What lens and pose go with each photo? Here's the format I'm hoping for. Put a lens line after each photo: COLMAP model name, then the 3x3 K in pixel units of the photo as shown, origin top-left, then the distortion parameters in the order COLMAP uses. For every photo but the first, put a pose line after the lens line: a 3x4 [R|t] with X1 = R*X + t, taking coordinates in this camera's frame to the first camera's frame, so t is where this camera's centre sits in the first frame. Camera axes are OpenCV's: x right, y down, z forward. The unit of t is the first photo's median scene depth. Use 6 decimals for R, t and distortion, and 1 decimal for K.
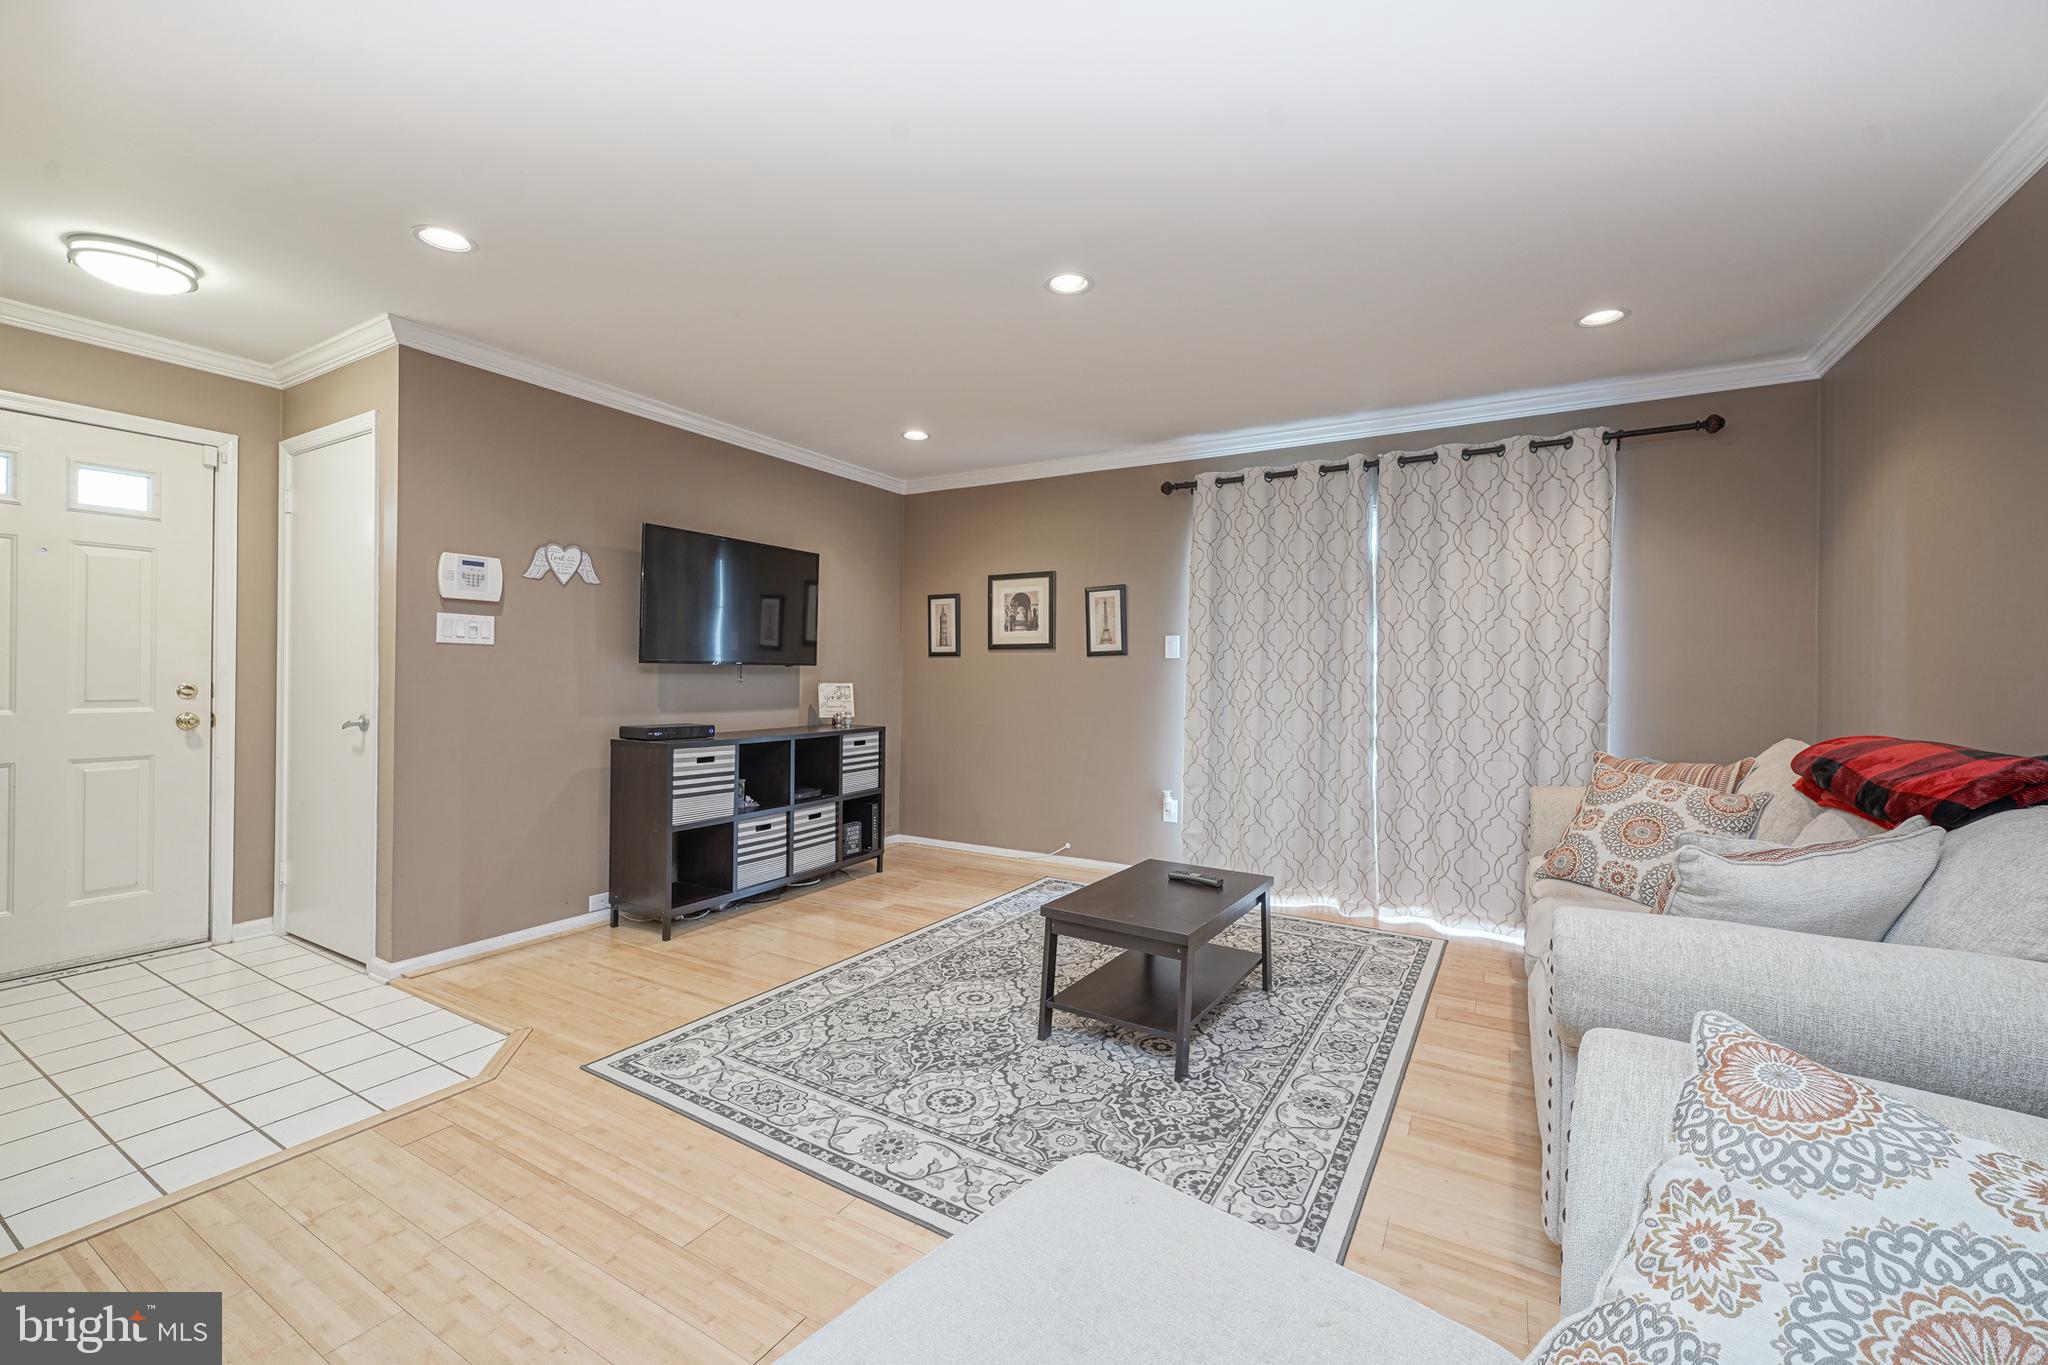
lens RADIAL K [[833.8, 0, 1011.2], [0, 833.8, 678.7], [0, 0, 1]] dist [-0.000210, 0.000155]
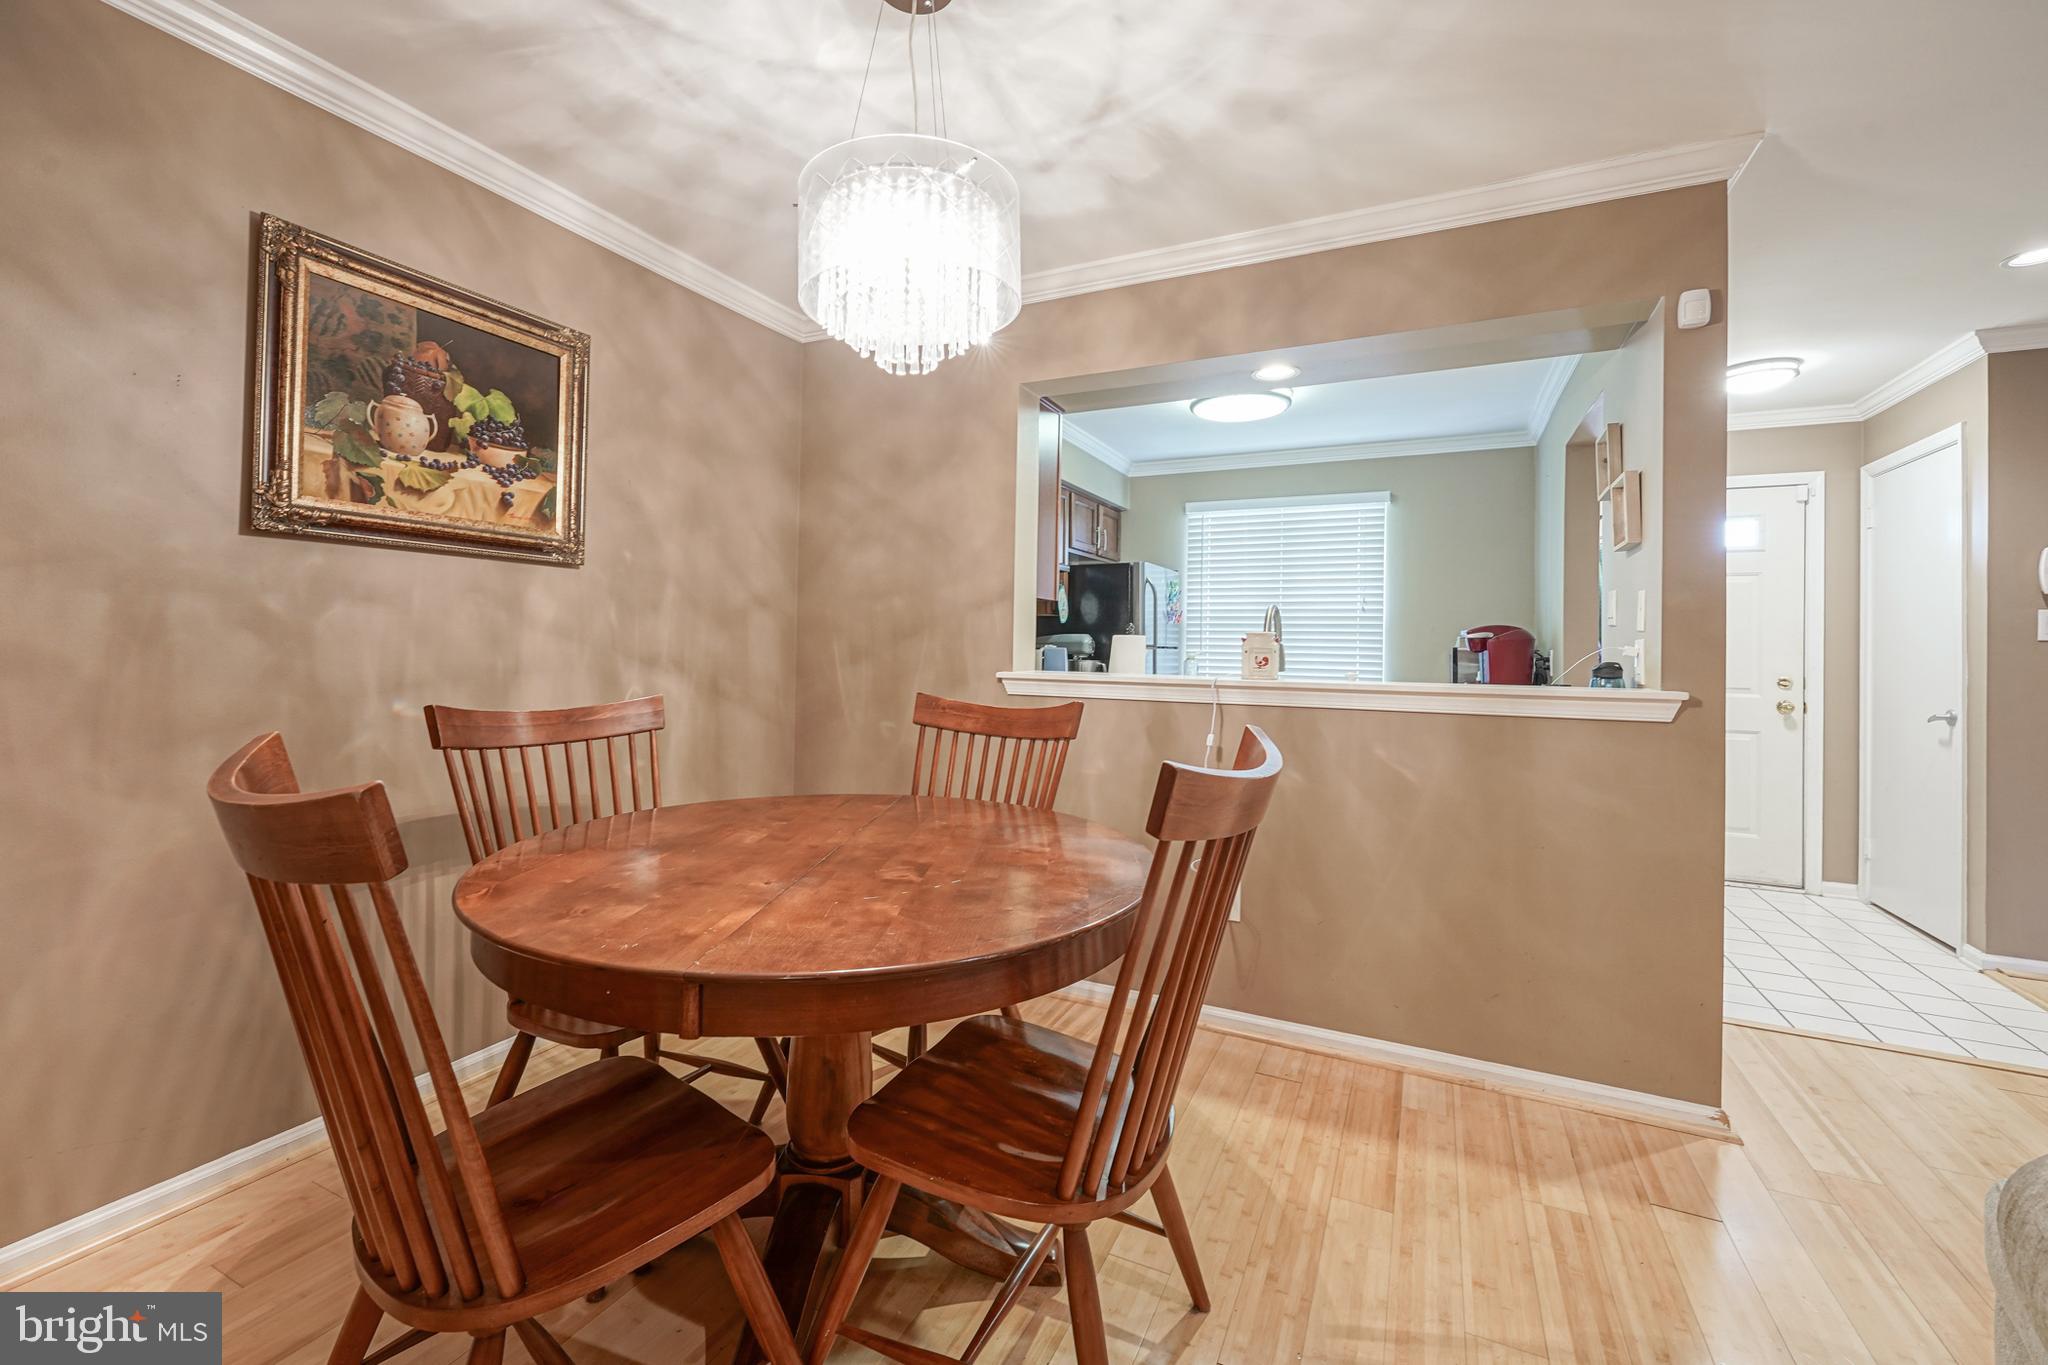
lens RADIAL K [[833.8, 0, 1029.9], [0, 833.8, 634.8], [0, 0, 1]] dist [-0.000210, 0.000155]
pose [[0.078370, -0.028097, -0.996528, 0.181971], [-0.024347, 0.999251, -0.030088, 0.007814], [0.996627, 0.026620, 0.077627, -0.240479]]
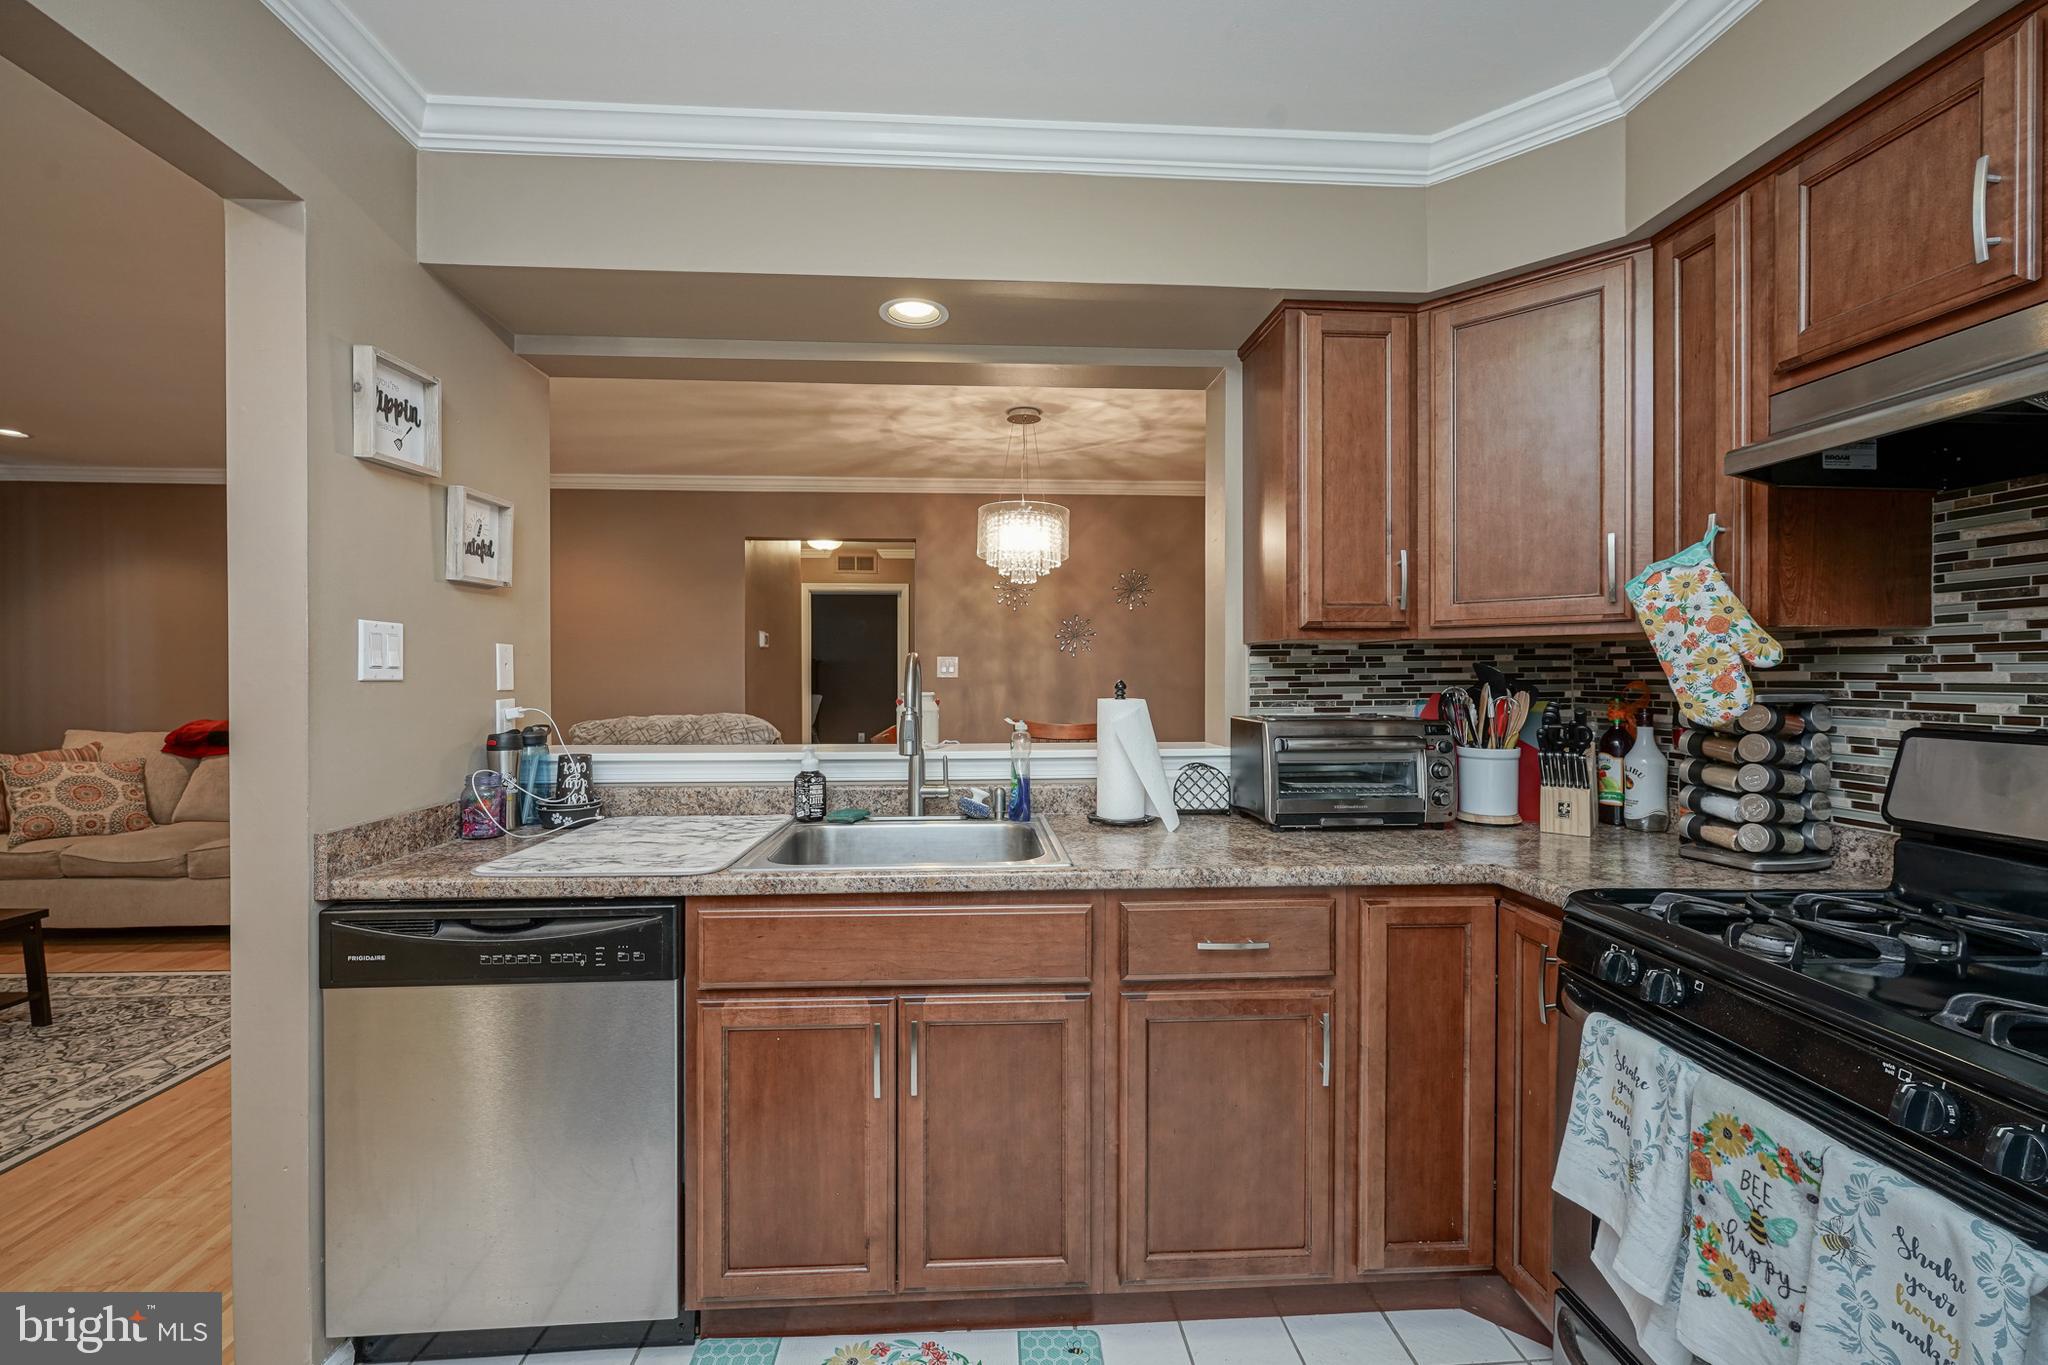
lens RADIAL K [[833.8, 0, 1013.5], [0, 833.8, 674.5], [0, 0, 1]] dist [-0.000210, 0.000155]
pose [[-0.557712, -0.014577, 0.829906, -1.153667], [0.001544, 0.999826, 0.018599, -0.050039], [-0.830033, 0.011654, -0.557592, 0.333096]]
